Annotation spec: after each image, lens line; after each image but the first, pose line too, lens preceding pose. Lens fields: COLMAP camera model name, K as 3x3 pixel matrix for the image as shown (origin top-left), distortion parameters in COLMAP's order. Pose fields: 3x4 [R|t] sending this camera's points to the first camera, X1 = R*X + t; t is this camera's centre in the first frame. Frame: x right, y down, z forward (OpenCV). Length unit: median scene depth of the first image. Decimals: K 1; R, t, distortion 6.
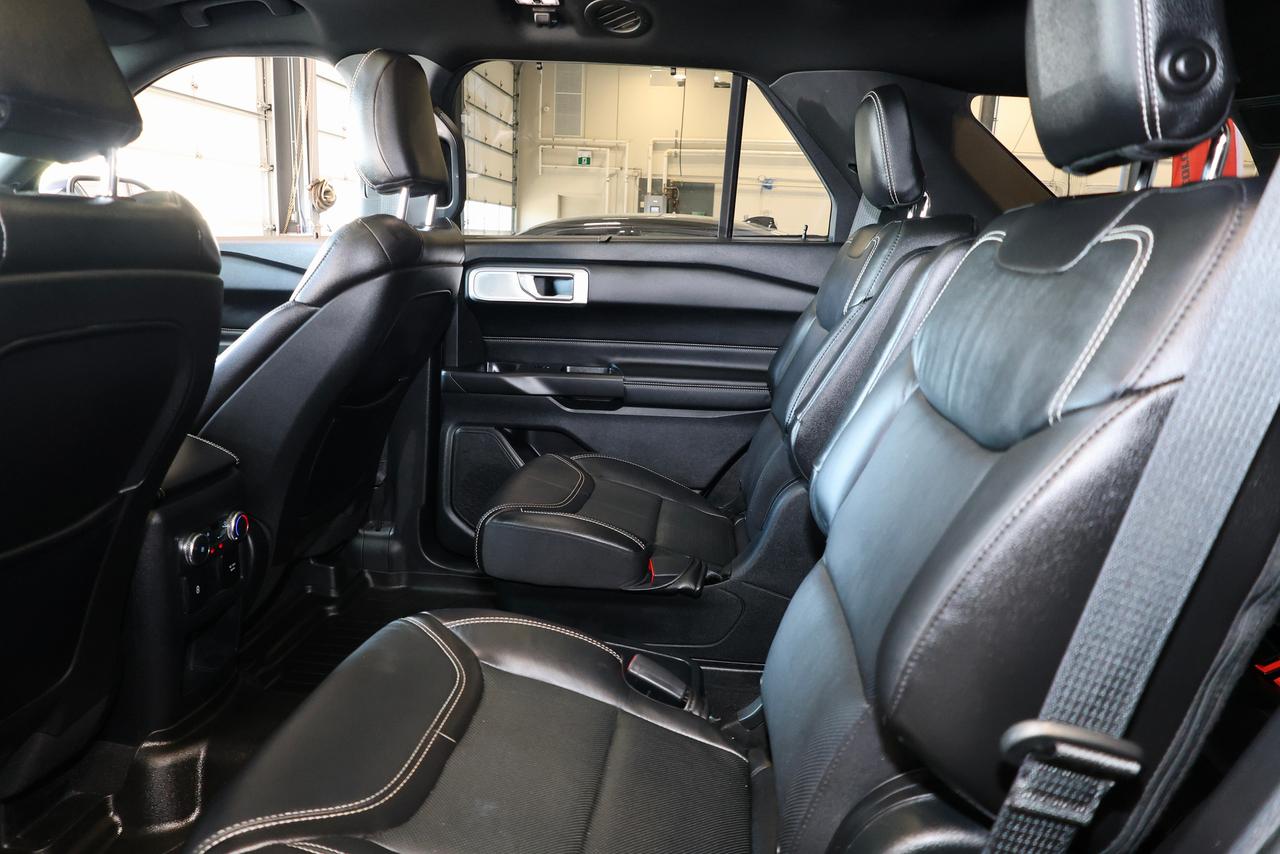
lens RADIAL K [[874.0, 0, 640.0], [0, 874.0, 427.0], [0, 0, 1]] dist [-0.012719, 0.000498]
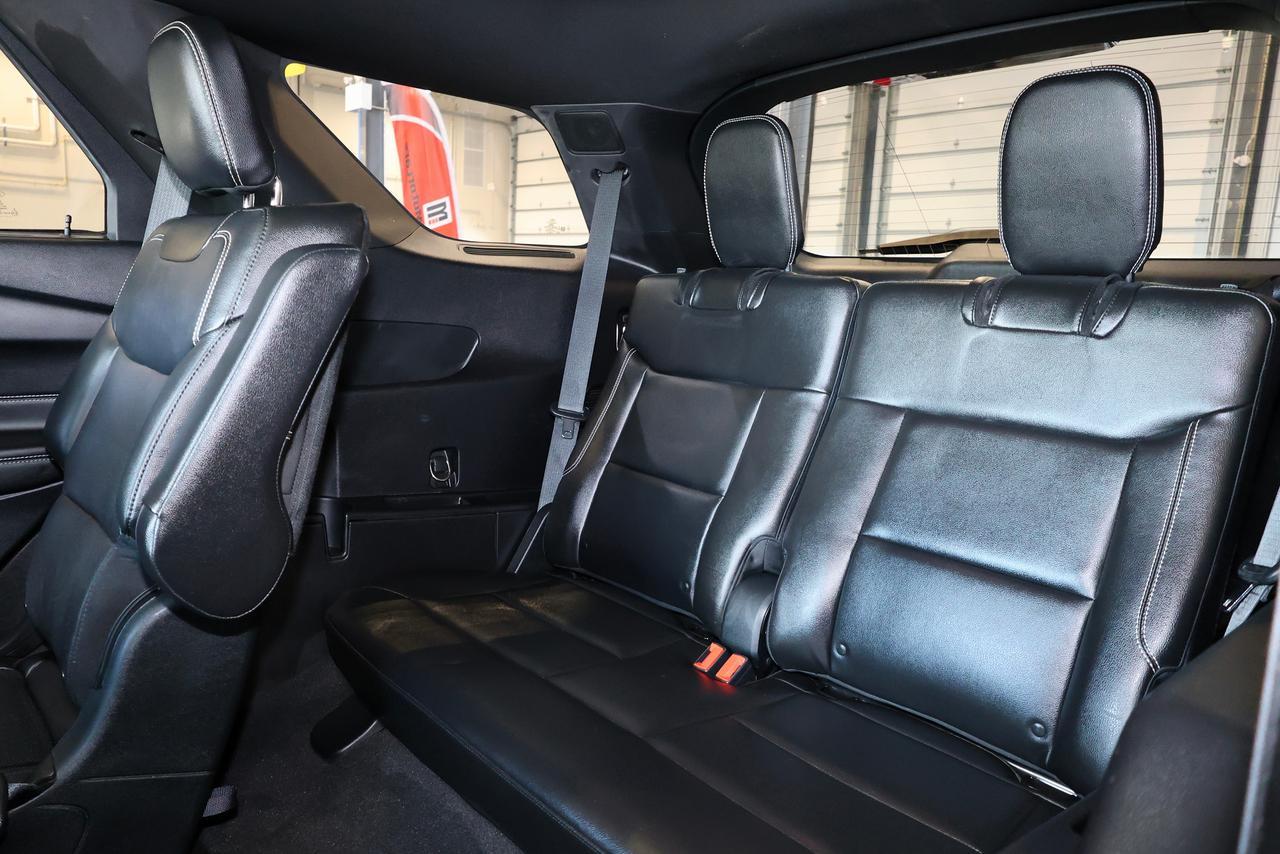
lens RADIAL K [[879.1, 0, 640.0], [0, 879.1, 427.0], [0, 0, 1]] dist [0.001389, 0.003709]
pose [[0.699248, -0.133402, 0.702322, -0.010726], [0.139667, 0.988995, 0.048799, -0.041377], [-0.701103, 0.063968, 0.710185, 0.228410]]
